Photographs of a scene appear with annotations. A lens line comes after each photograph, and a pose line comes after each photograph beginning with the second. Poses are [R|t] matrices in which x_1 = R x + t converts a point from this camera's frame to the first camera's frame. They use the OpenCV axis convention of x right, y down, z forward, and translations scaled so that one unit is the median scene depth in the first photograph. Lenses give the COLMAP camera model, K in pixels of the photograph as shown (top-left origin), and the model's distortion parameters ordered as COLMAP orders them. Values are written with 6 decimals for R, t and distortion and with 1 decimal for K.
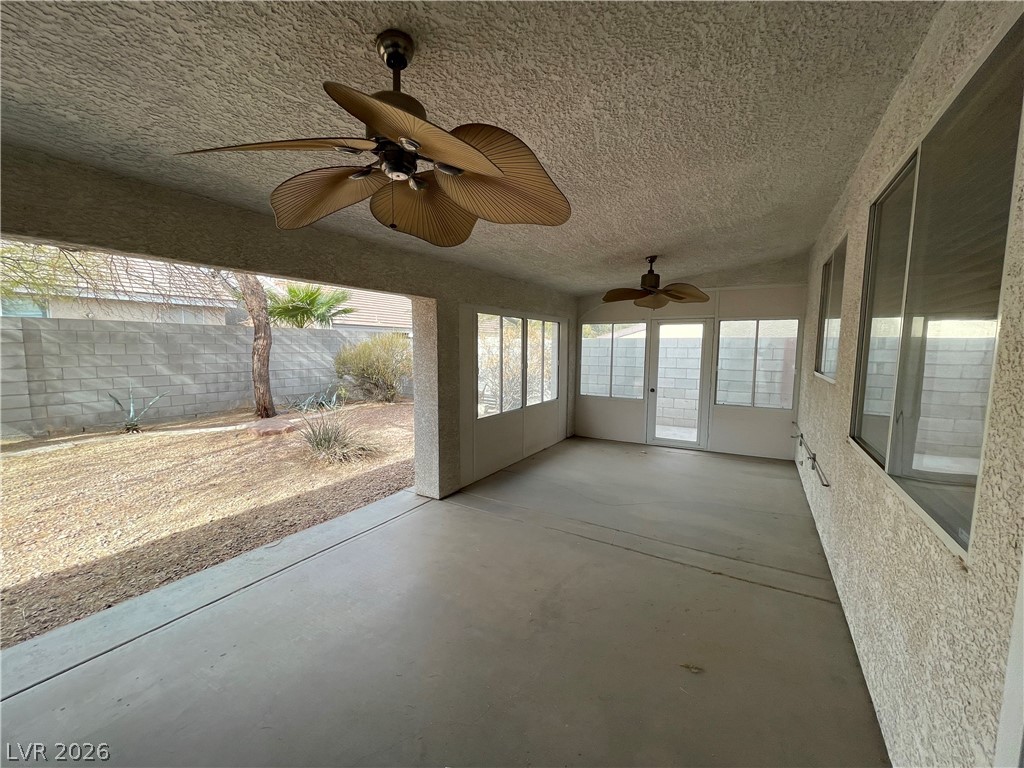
lens RADIAL K [[408.1, 0, 509.6], [0, 408.1, 385.2], [0, 0, 1]] dist [0.002207, 0.000521]
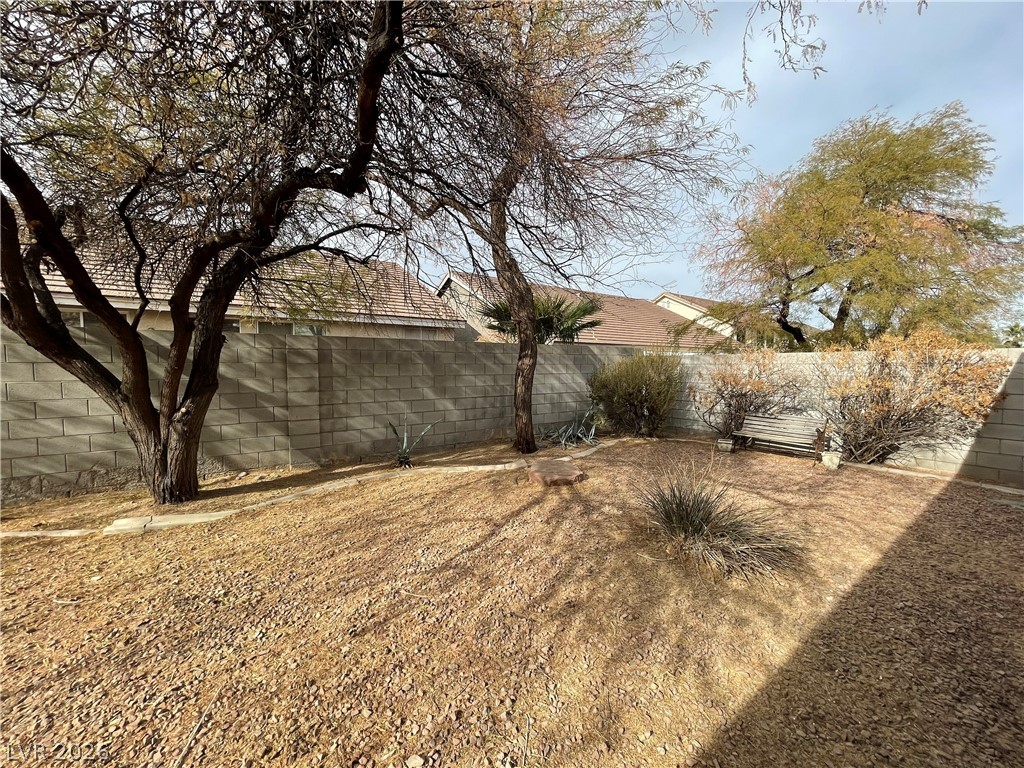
lens RADIAL K [[408.1, 0, 519.2], [0, 408.1, 384.5], [0, 0, 1]] dist [0.002207, 0.000521]
pose [[0.933257, 0.011705, -0.359020, -0.387763], [-0.029367, 0.998610, -0.043779, -0.026329], [0.358008, 0.051400, 0.932303, 0.273978]]
